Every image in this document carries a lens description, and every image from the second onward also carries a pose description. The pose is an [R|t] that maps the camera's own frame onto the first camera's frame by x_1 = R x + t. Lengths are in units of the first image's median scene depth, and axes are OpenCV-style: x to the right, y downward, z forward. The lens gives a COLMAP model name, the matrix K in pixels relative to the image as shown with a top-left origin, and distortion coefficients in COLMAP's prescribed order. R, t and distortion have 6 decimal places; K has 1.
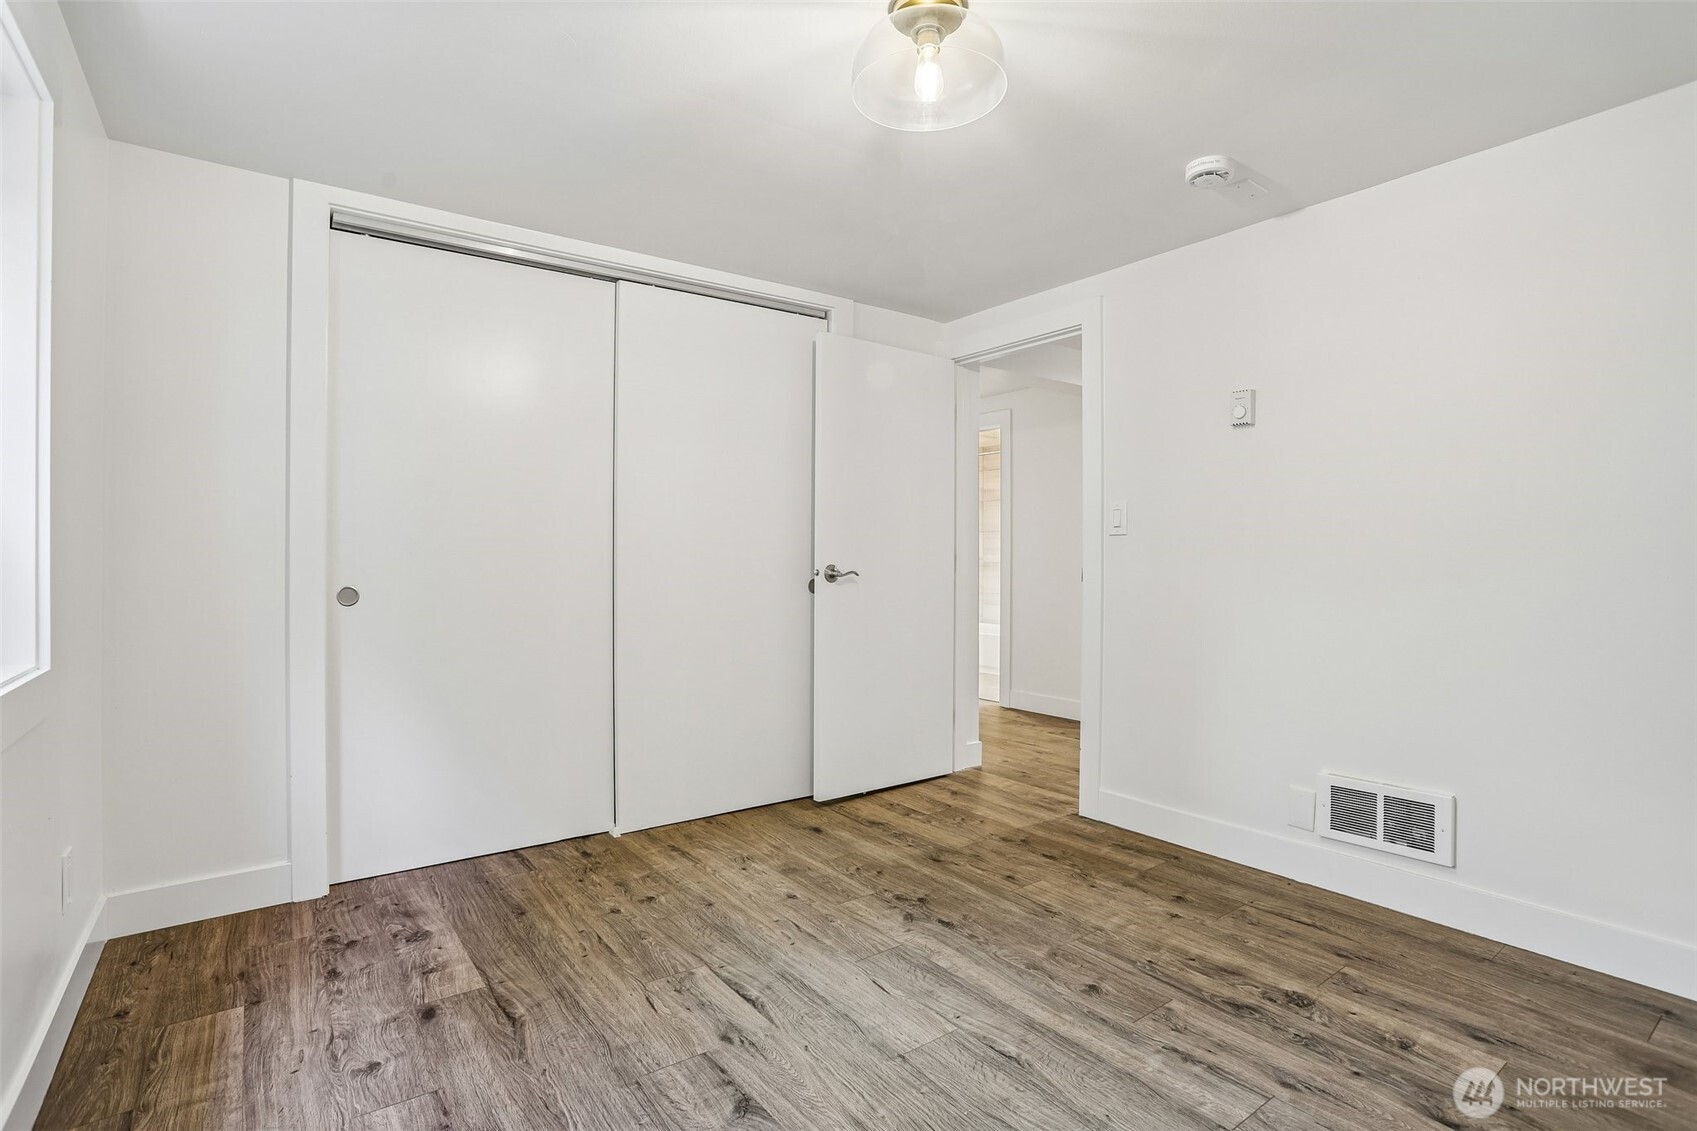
lens RADIAL K [[828.3, 0, 852.9], [0, 828.3, 552.6], [0, 0, 1]] dist [-0.070786, 0.029803]
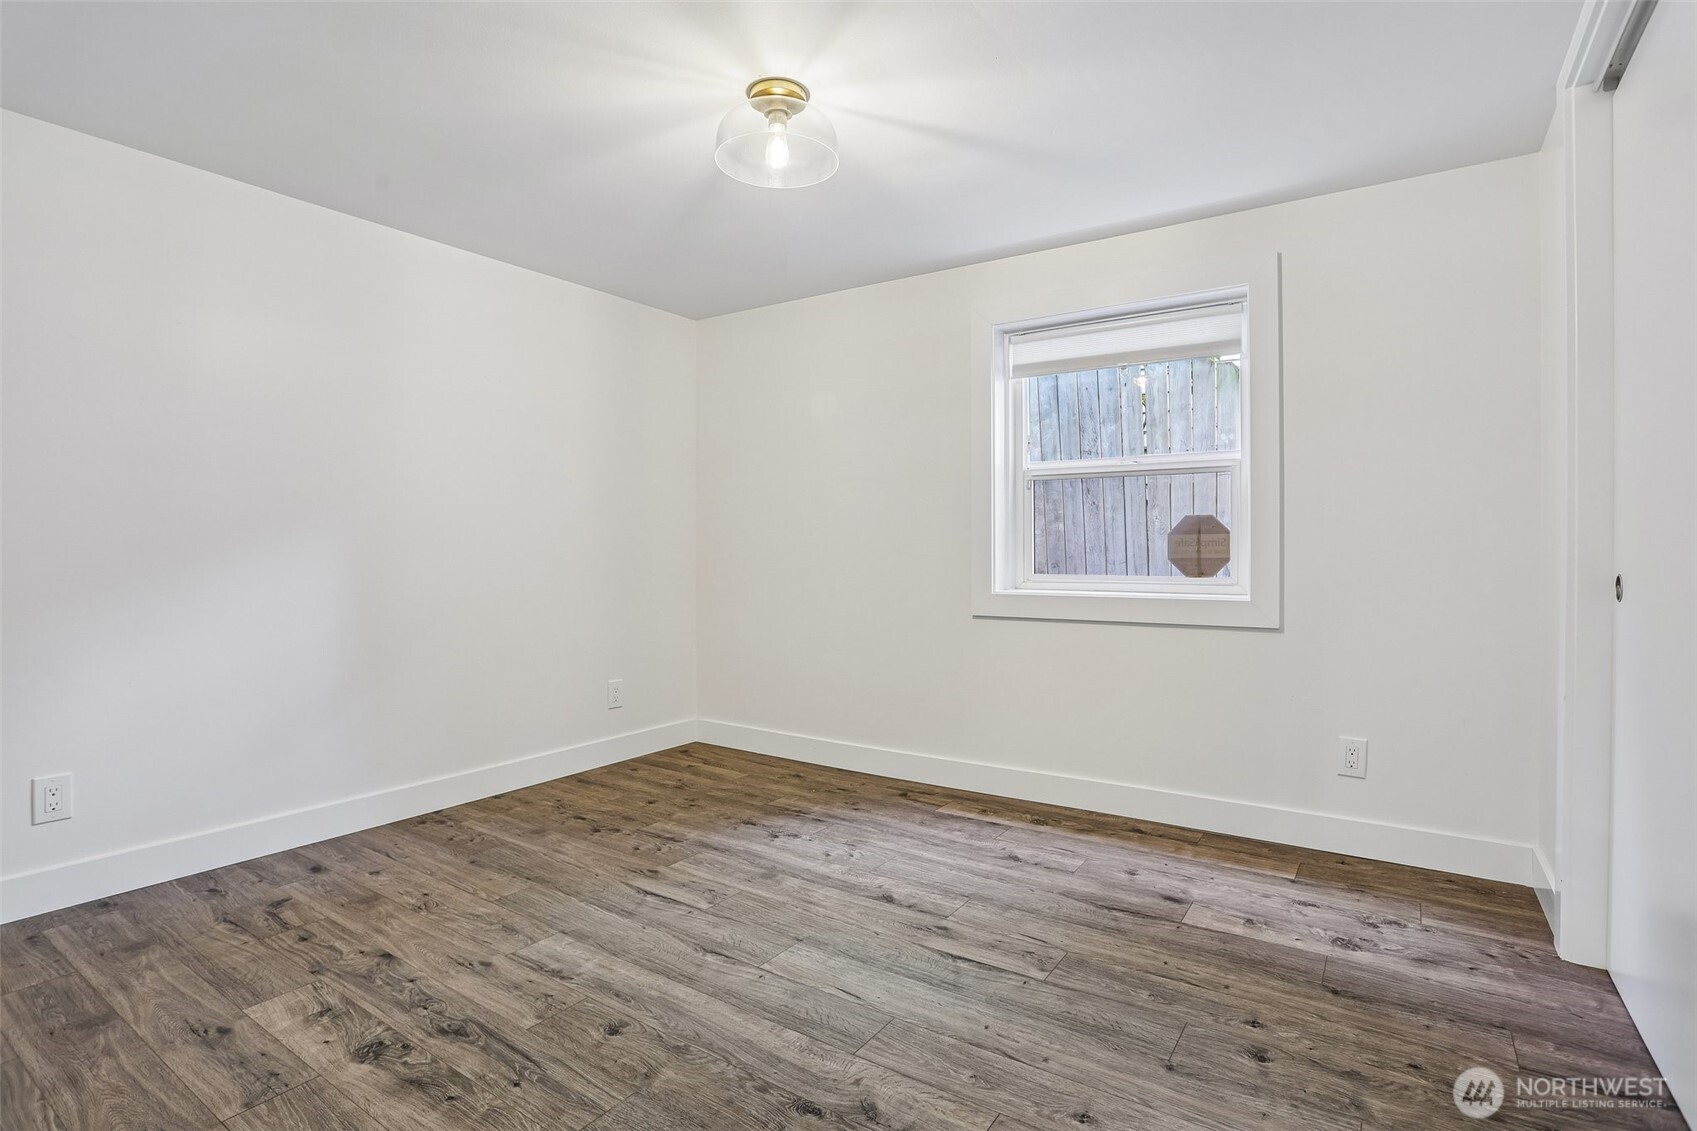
lens RADIAL K [[828.3, 0, 852.9], [0, 828.3, 552.6], [0, 0, 1]] dist [-0.070786, 0.029803]
pose [[-0.942737, 0.001501, -0.333534, 0.345078], [0.000429, 0.999995, 0.003285, 0.025089], [0.333537, 0.002954, -0.942732, 1.909587]]
